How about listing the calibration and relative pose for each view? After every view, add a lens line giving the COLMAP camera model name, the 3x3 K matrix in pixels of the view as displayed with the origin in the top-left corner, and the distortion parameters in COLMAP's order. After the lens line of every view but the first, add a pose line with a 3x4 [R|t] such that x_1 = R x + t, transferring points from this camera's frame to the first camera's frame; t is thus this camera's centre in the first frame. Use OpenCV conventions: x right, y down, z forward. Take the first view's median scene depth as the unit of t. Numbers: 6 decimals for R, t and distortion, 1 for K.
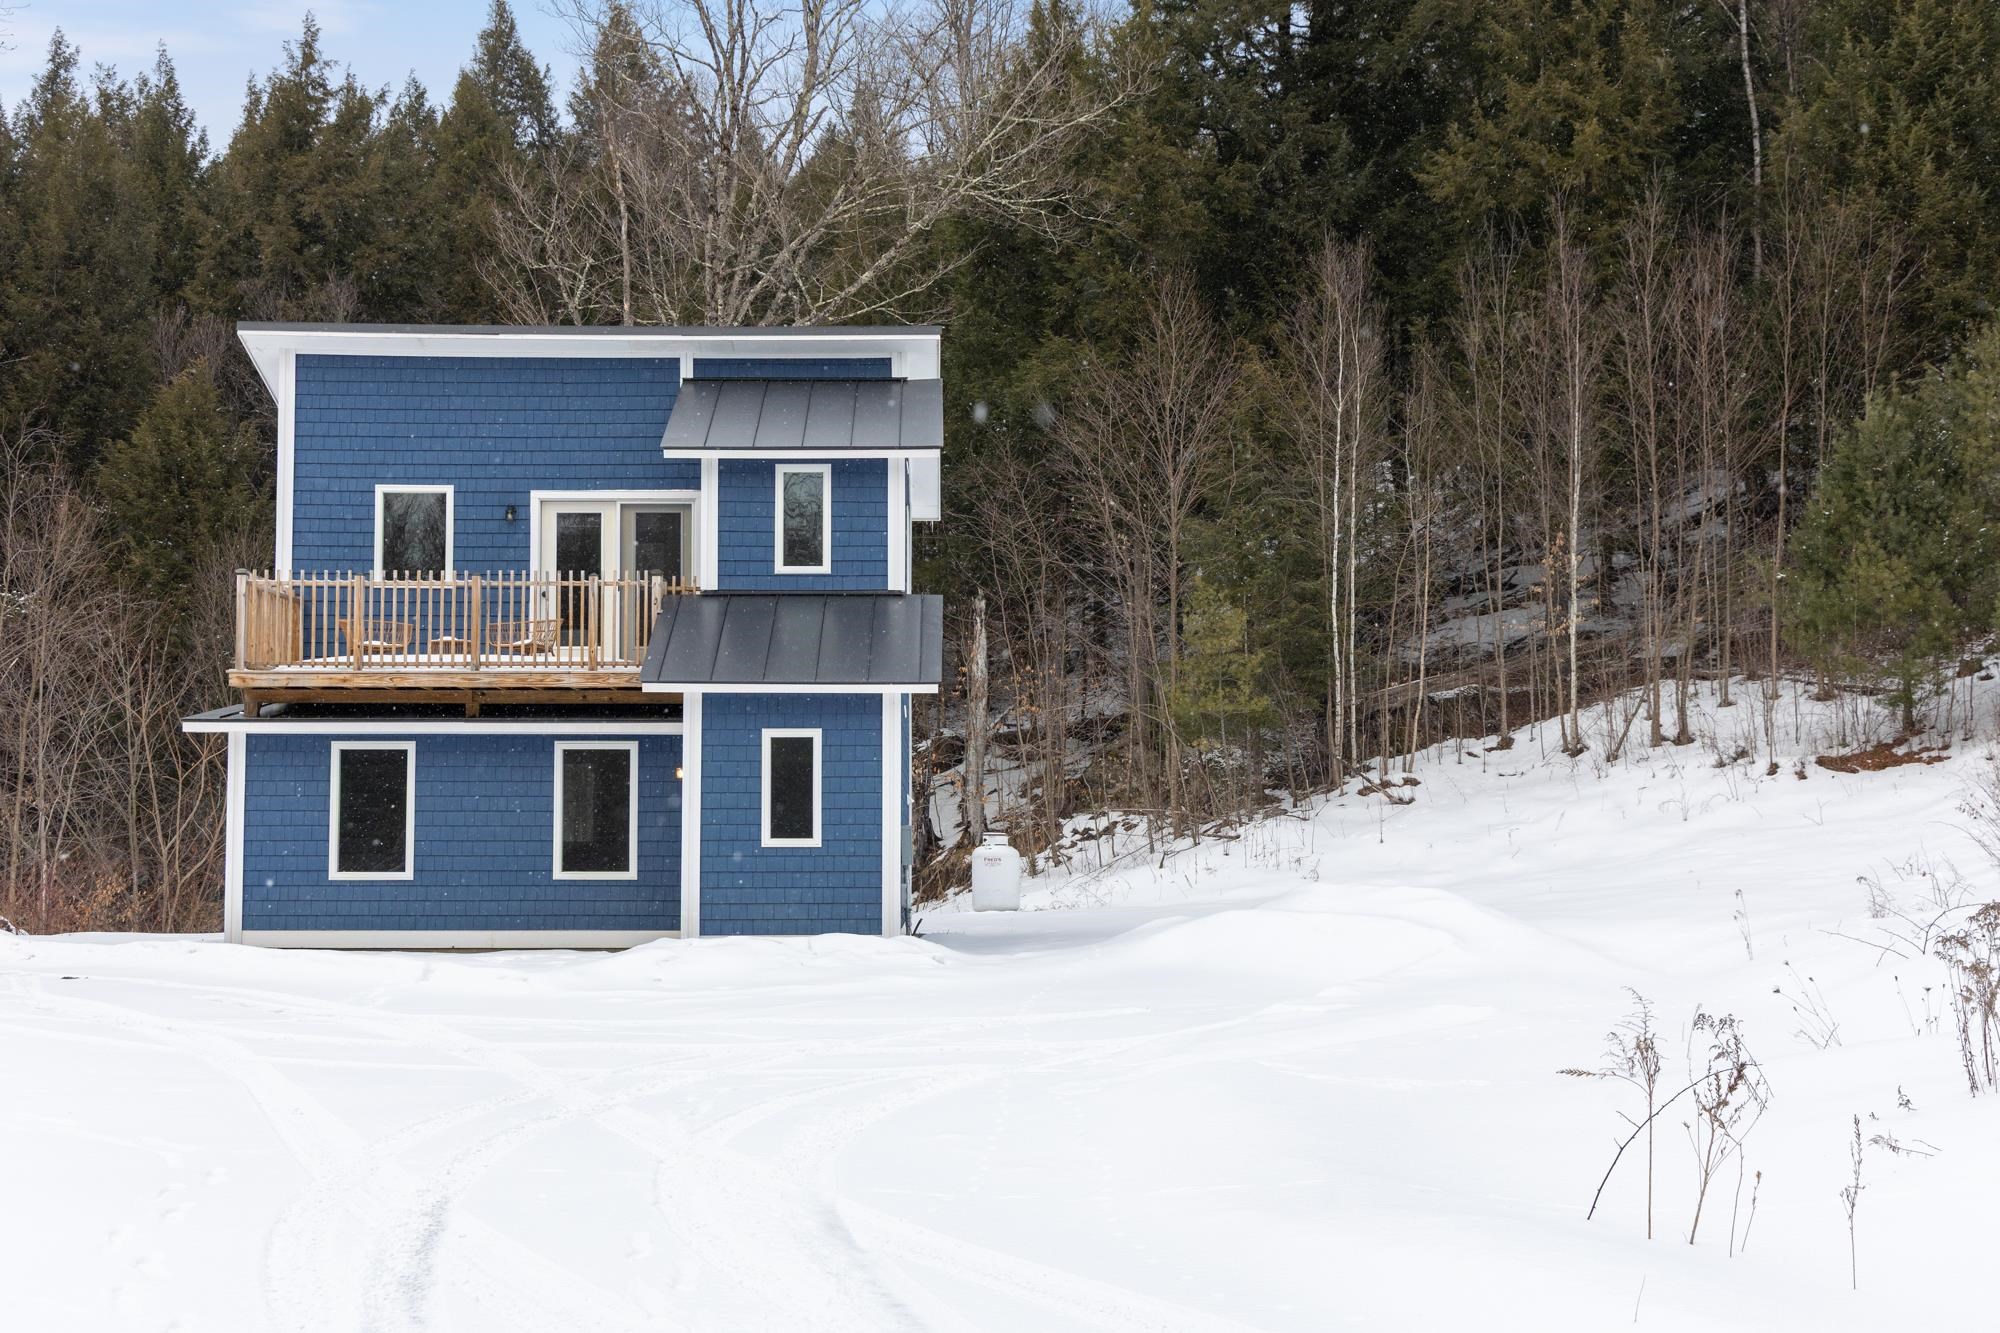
lens RADIAL K [[2730.7, 0, 1102.8], [0, 2730.7, 694.4], [0, 0, 1]] dist [0.013515, 0.000000]
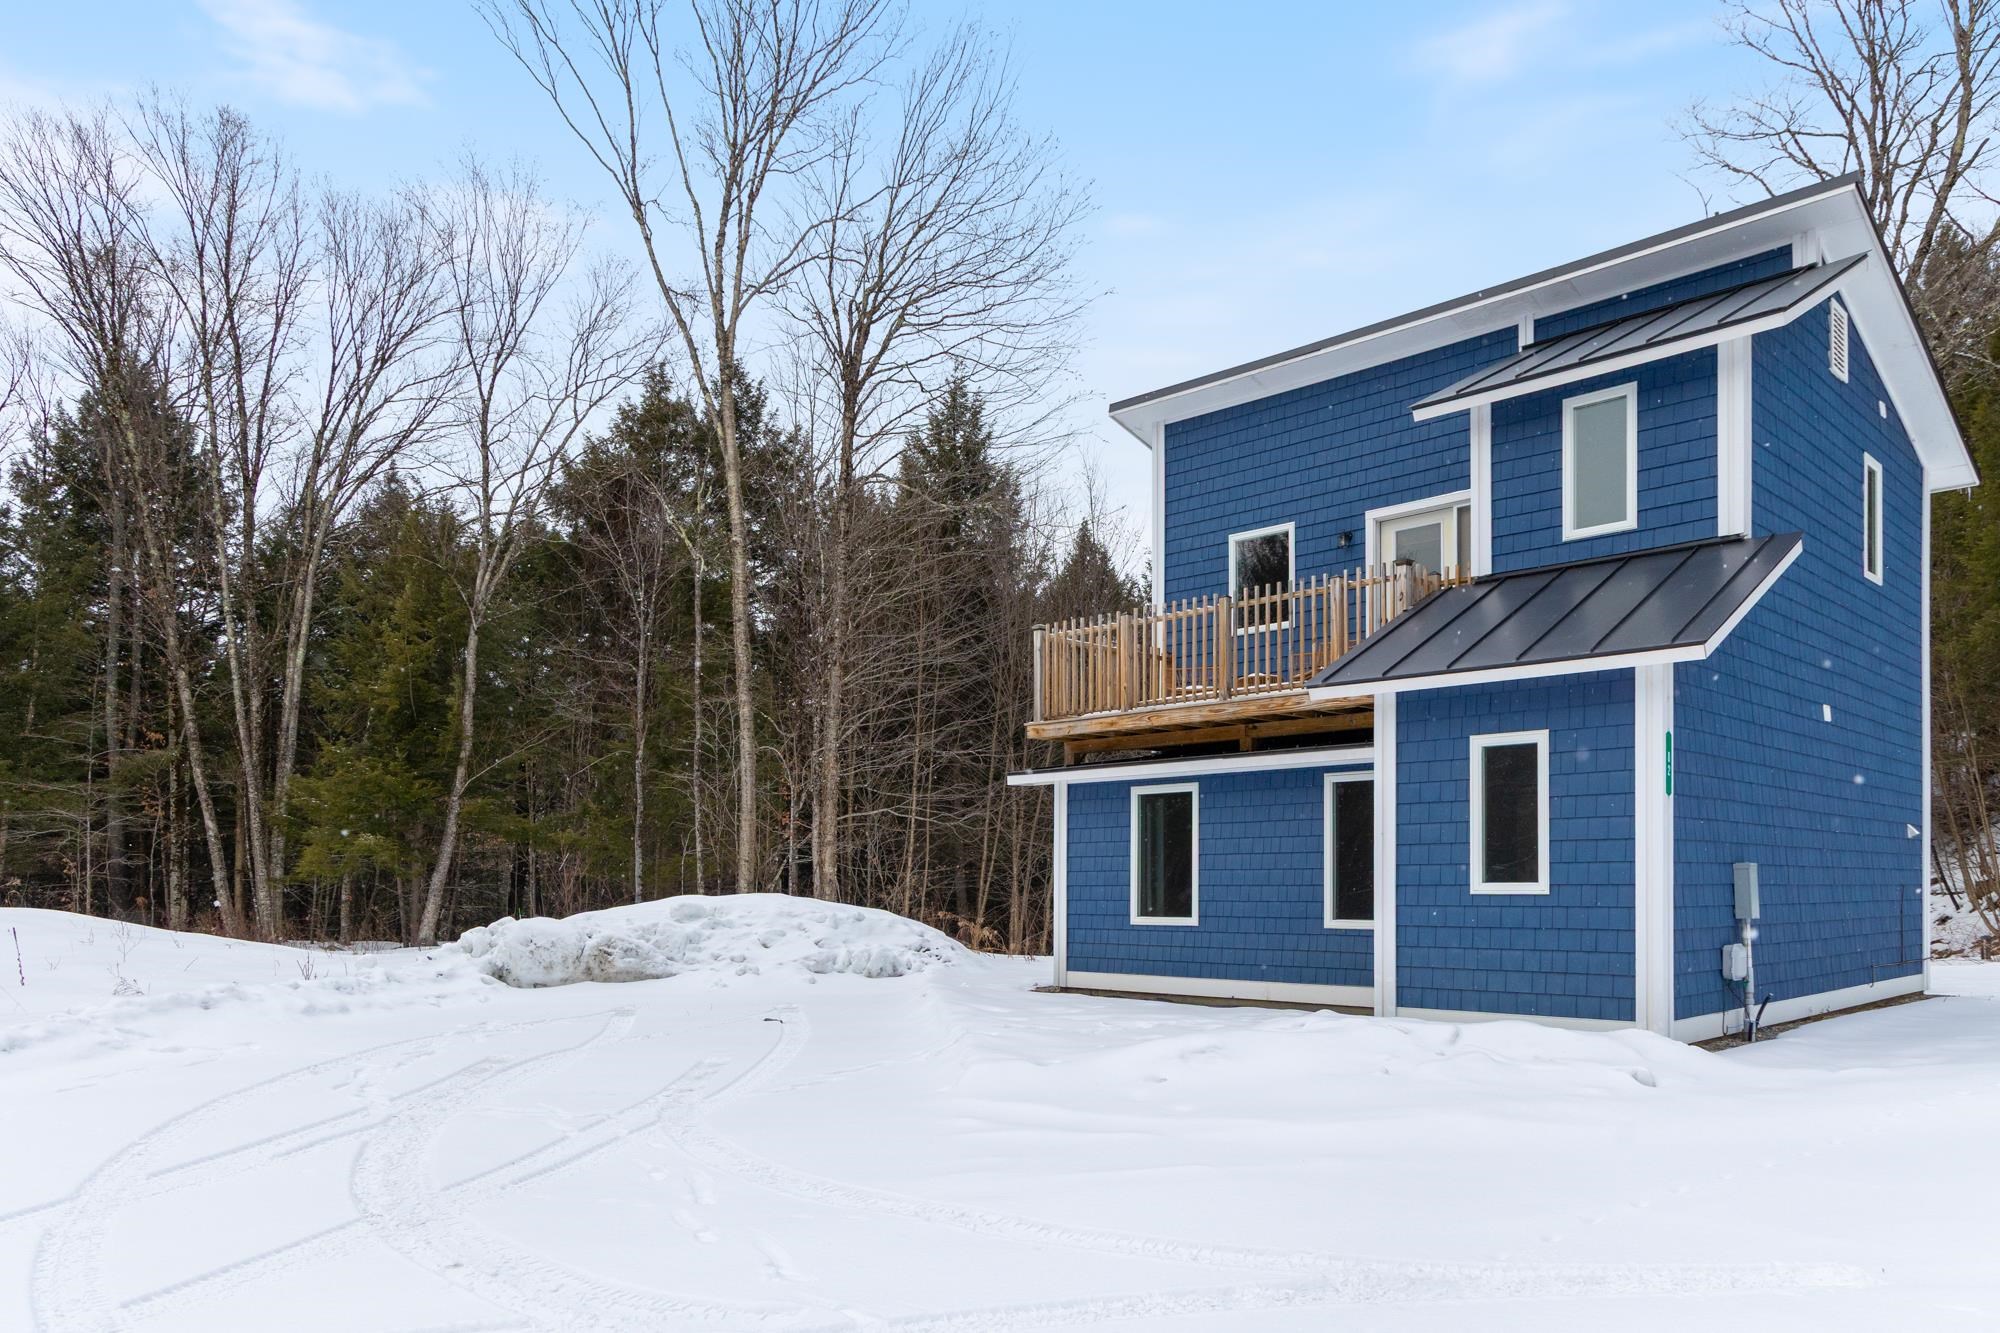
lens RADIAL K [[1447.8, 0, 955.6], [0, 1447.8, 884.2], [0, 0, 1]] dist [-0.000415, 0.000962]
pose [[0.664112, -0.002203, -0.747630, 0.073138], [0.042209, 0.998511, 0.034551, 0.031665], [0.746440, -0.054503, 0.663216, 0.595364]]
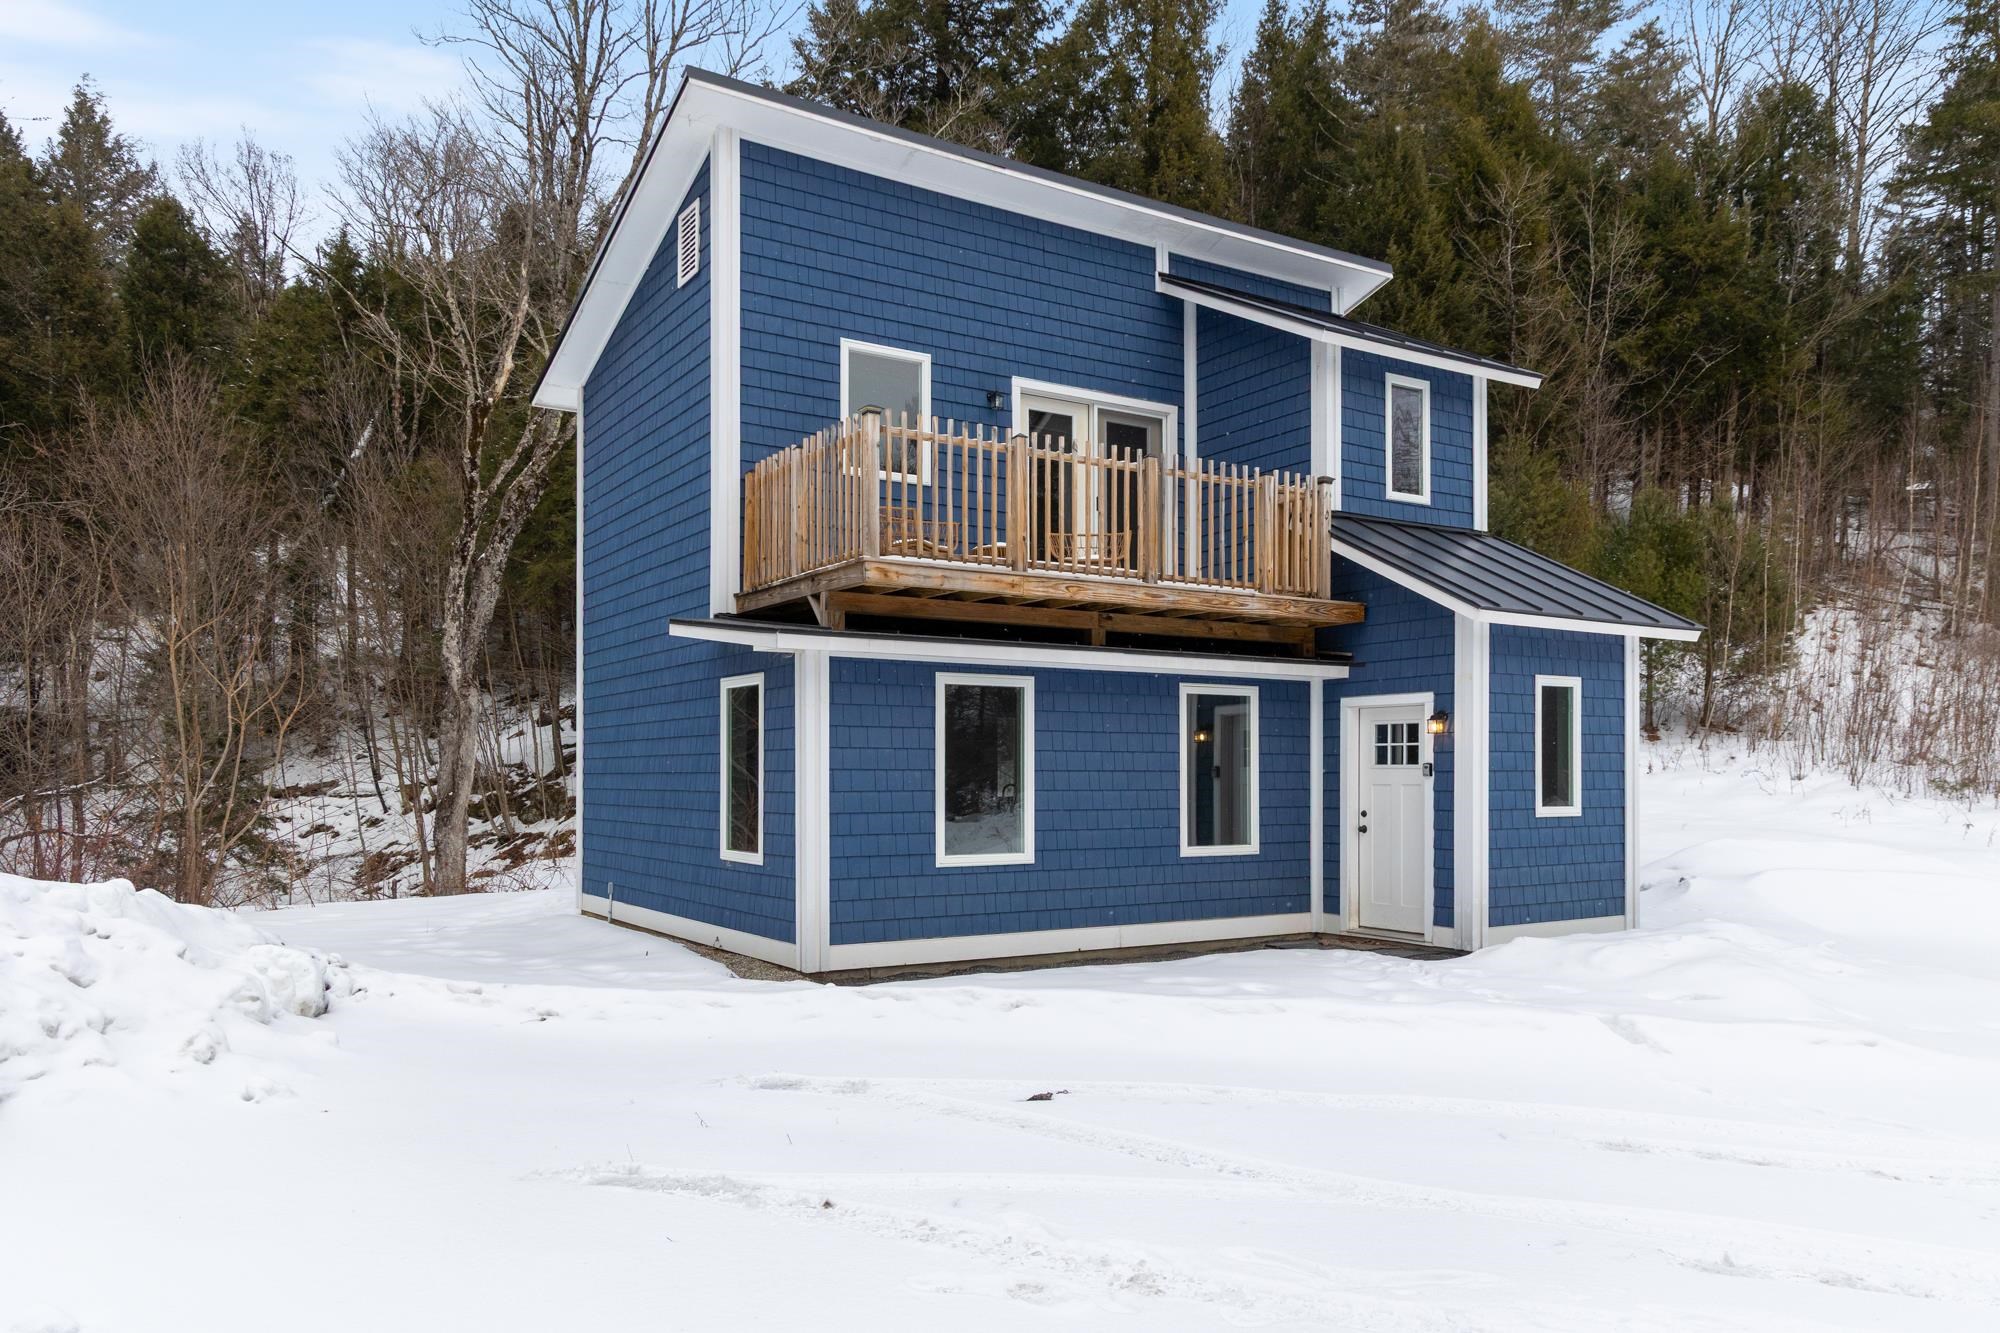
lens RADIAL K [[1447.8, 0, 1071.2], [0, 1447.8, 773.1], [0, 0, 1]] dist [-0.000415, 0.000962]
pose [[0.850115, 0.001860, 0.526594, -0.449555], [-0.029040, 0.998638, 0.043355, 0.025915], [-0.525796, -0.052149, 0.849011, 0.659816]]
